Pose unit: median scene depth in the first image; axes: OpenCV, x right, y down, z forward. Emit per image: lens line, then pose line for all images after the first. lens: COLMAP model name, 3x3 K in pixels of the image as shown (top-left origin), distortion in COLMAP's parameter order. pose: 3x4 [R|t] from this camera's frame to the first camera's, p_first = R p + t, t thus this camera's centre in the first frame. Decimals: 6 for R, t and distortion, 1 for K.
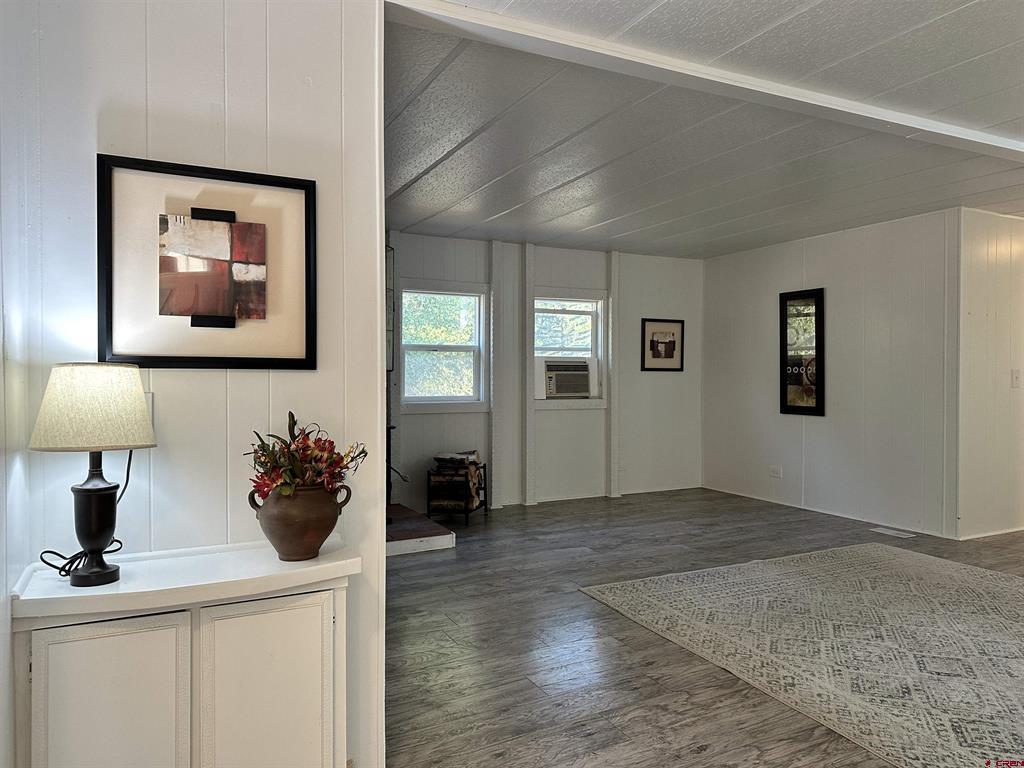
lens RADIAL K [[713.1, 0, 513.8], [0, 713.1, 379.7], [0, 0, 1]] dist [0.039633, -0.055044]
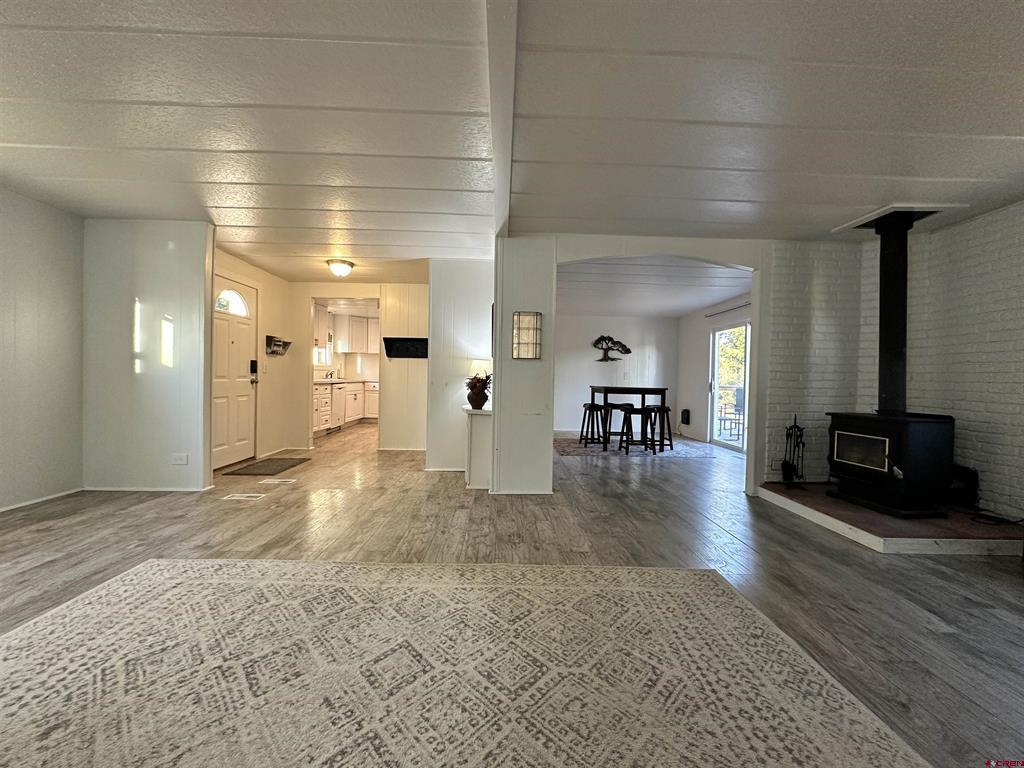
lens RADIAL K [[406.7, 0, 513.7], [0, 406.7, 384.7], [0, 0, 1]] dist [-0.004065, 0.000724]
pose [[-0.426116, 0.006909, -0.904642, 0.787527], [-0.035247, 0.999085, 0.024232, 0.033445], [0.903982, 0.042212, -0.425482, 1.062312]]
